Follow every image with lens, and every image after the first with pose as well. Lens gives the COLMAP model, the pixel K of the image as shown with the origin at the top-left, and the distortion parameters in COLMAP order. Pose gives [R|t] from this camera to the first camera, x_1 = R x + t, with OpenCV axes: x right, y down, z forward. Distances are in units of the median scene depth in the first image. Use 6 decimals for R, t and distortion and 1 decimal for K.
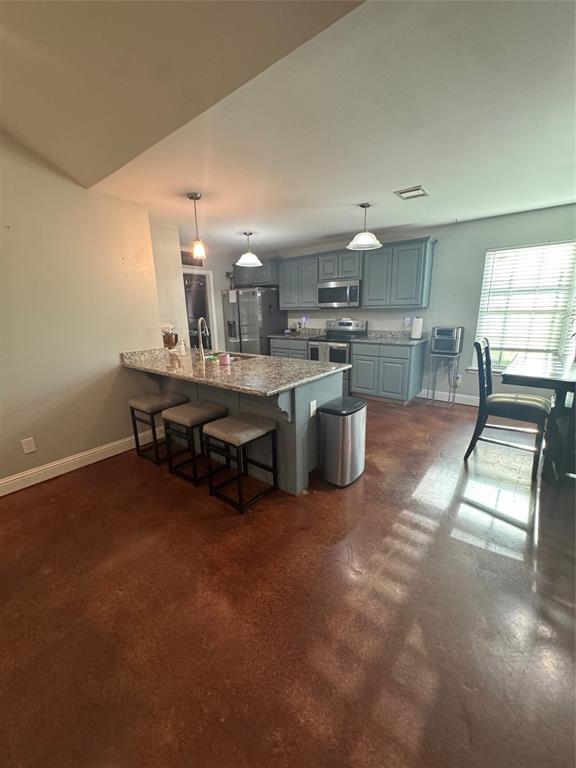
lens RADIAL K [[308.3, 0, 288.0], [0, 308.3, 384.0], [0, 0, 1]] dist [0.000007, -0.000289]
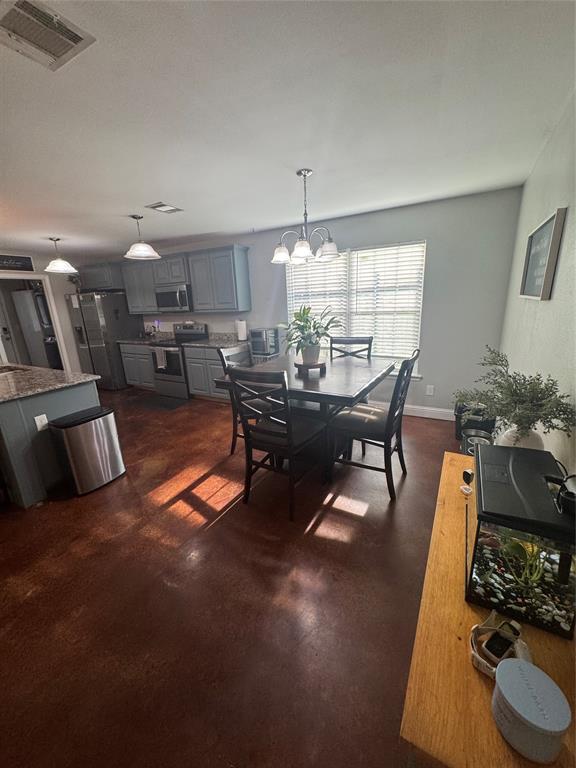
lens RADIAL K [[308.3, 0, 288.0], [0, 308.3, 384.0], [0, 0, 1]] dist [0.000007, -0.000289]
pose [[0.986878, -0.061293, 0.149384, 0.464558], [0.058445, 0.998017, 0.023384, -0.015229], [-0.150521, -0.014347, 0.988503, -0.081612]]
